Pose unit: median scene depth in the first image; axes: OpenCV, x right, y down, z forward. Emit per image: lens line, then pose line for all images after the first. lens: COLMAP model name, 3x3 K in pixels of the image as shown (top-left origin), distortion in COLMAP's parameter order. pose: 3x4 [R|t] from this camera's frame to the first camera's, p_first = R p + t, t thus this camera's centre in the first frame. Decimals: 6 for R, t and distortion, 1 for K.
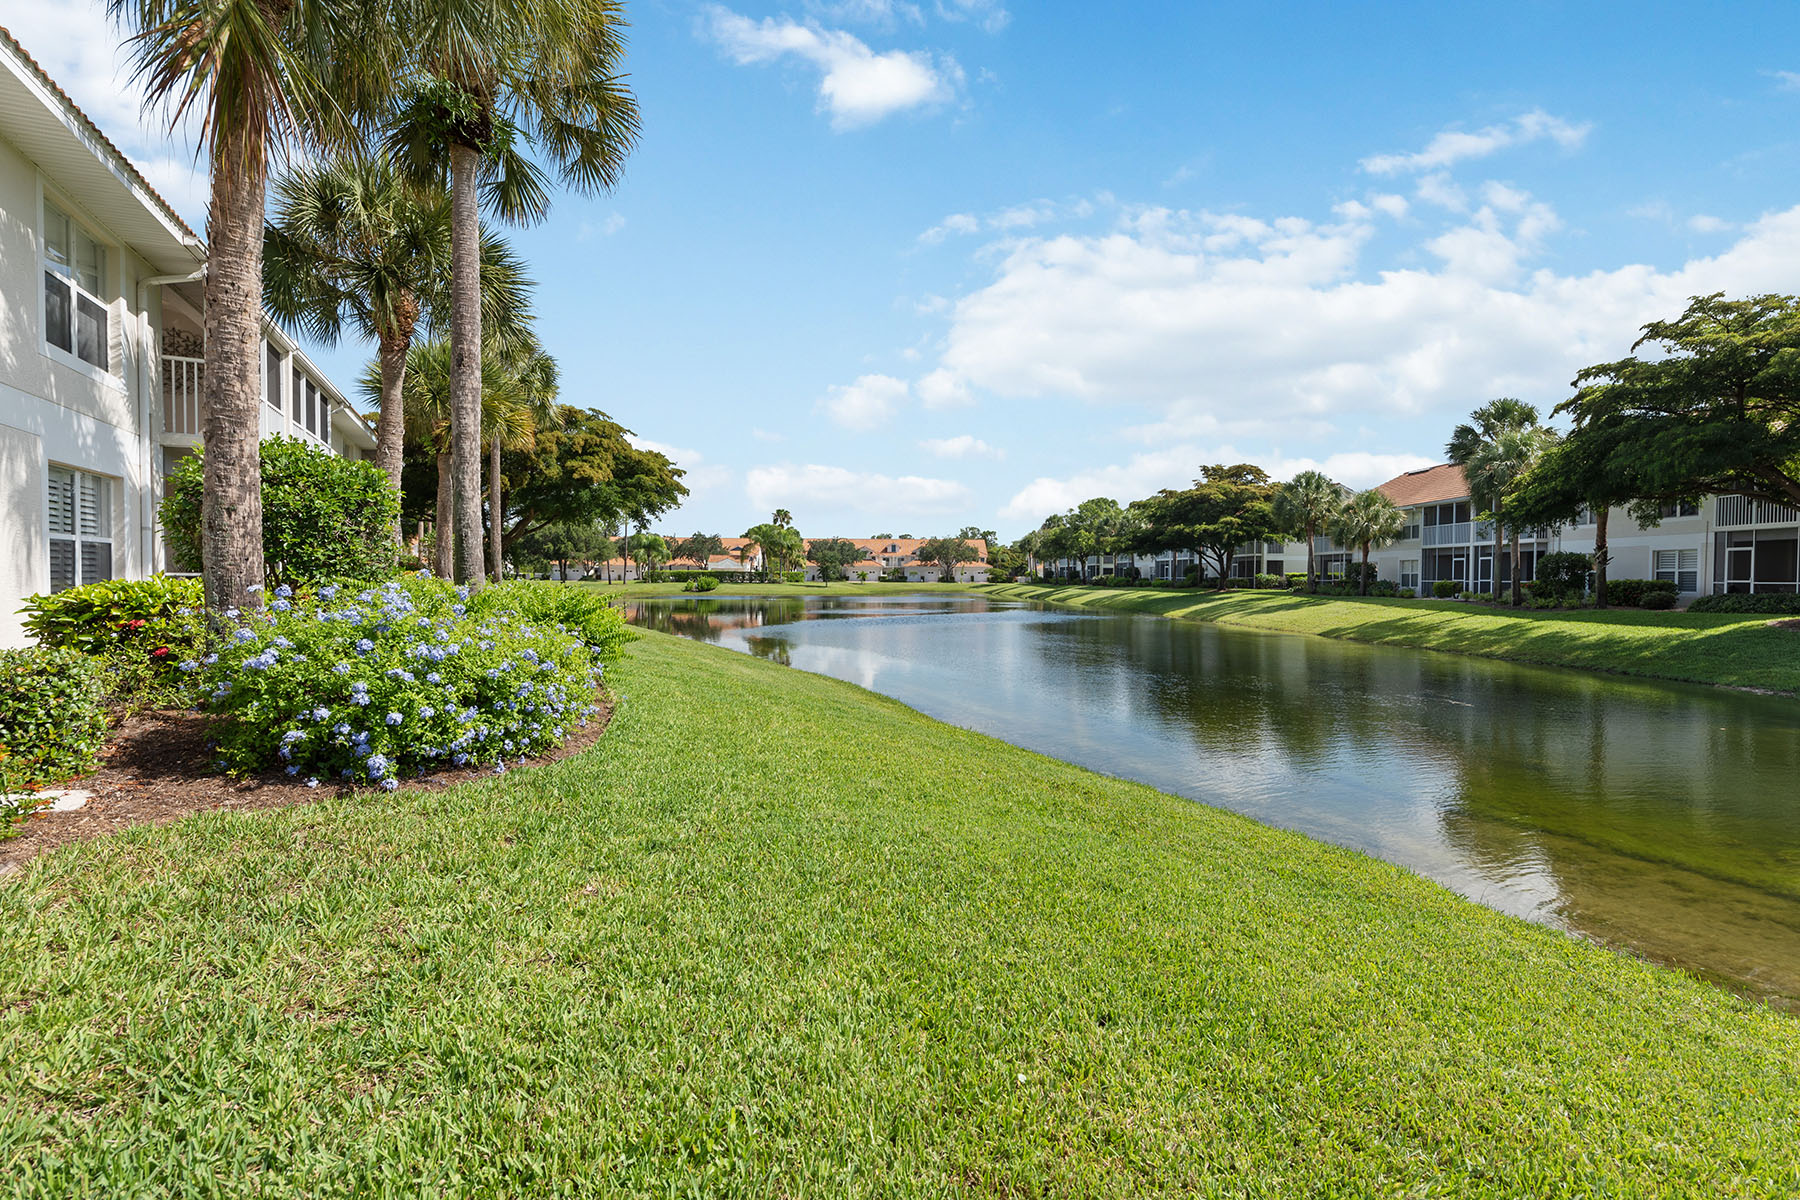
lens RADIAL K [[805.8, 0, 890.3], [0, 805.8, 590.9], [0, 0, 1]] dist [0.011916, -0.000820]
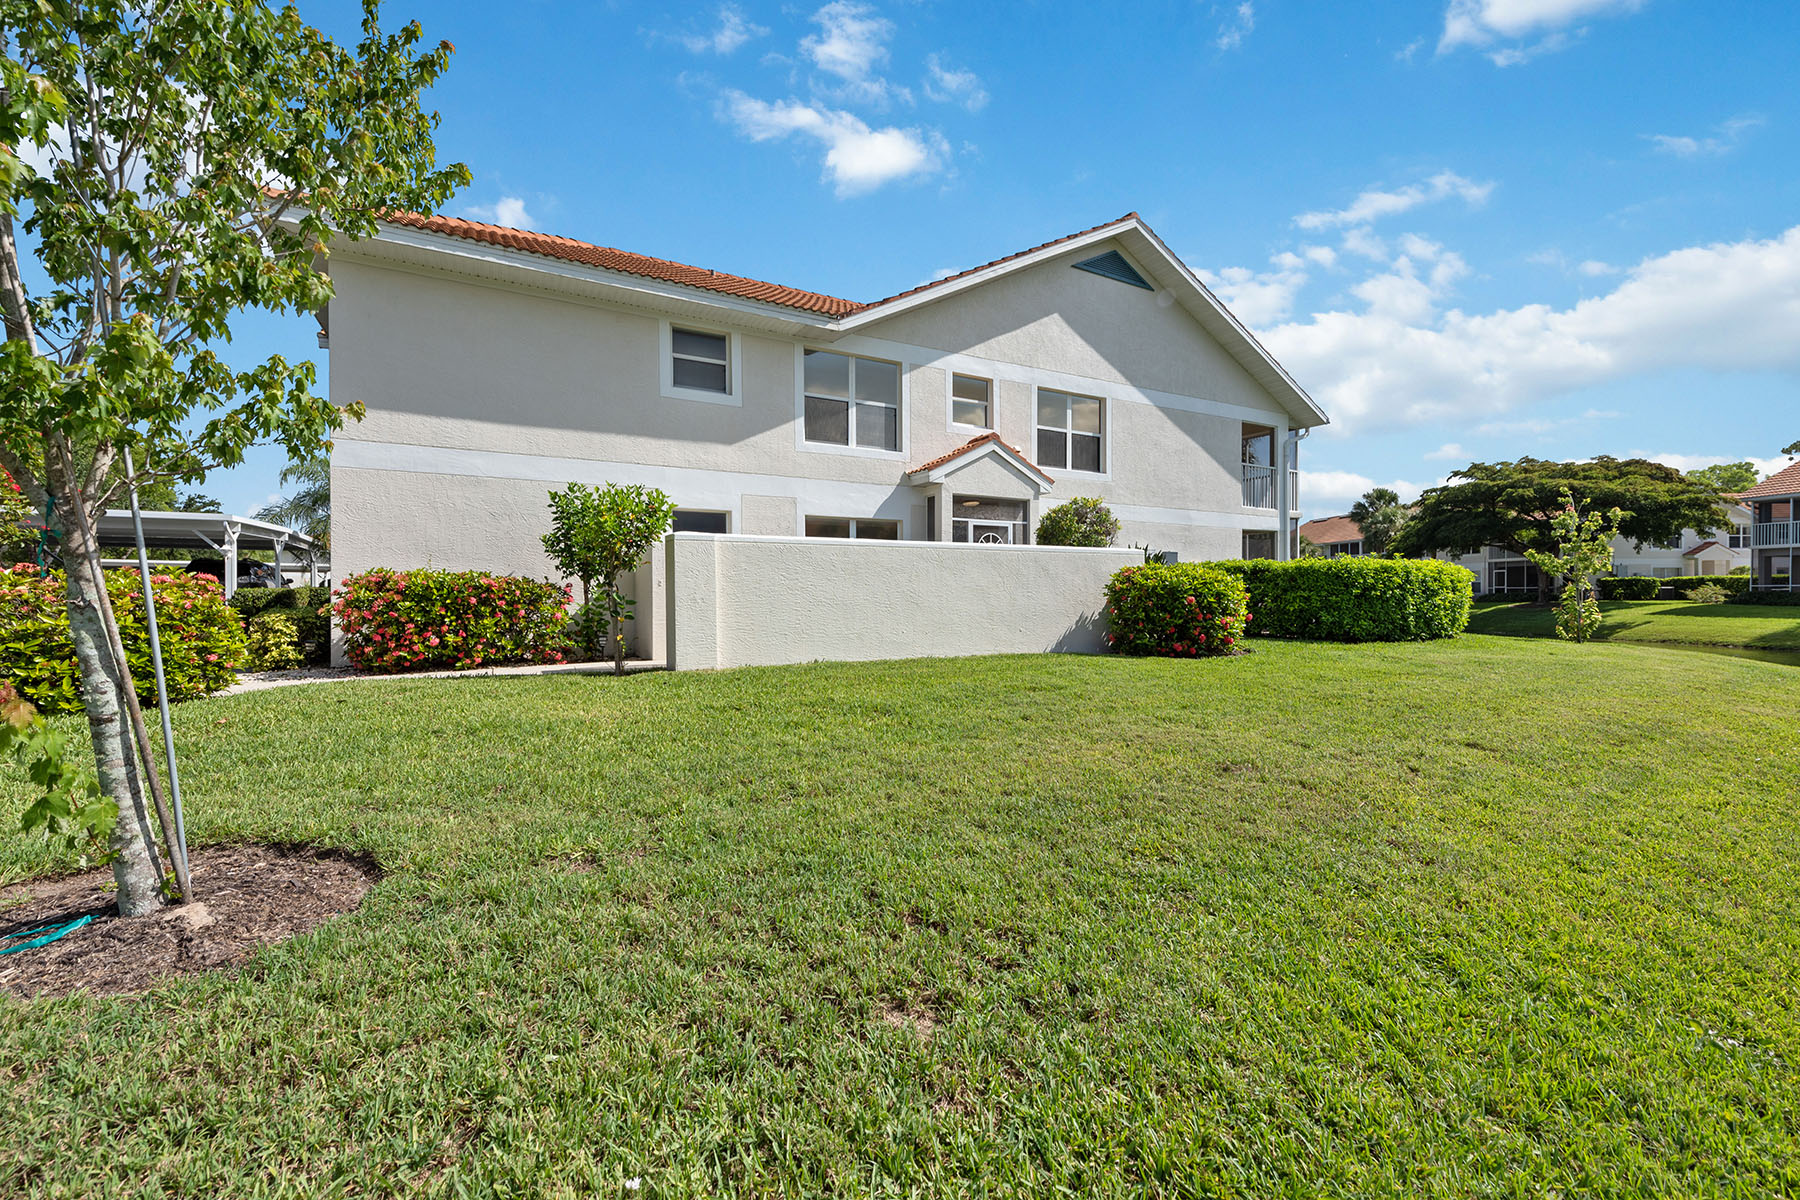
lens RADIAL K [[718.9, 0, 888.4], [0, 718.9, 597.7], [0, 0, 1]] dist [0.012733, 0.000588]
pose [[0.999843, -0.014999, 0.009477, -0.611810], [0.015008, 0.999887, -0.000891, -0.002283], [-0.009463, 0.001033, 0.999955, -0.930728]]
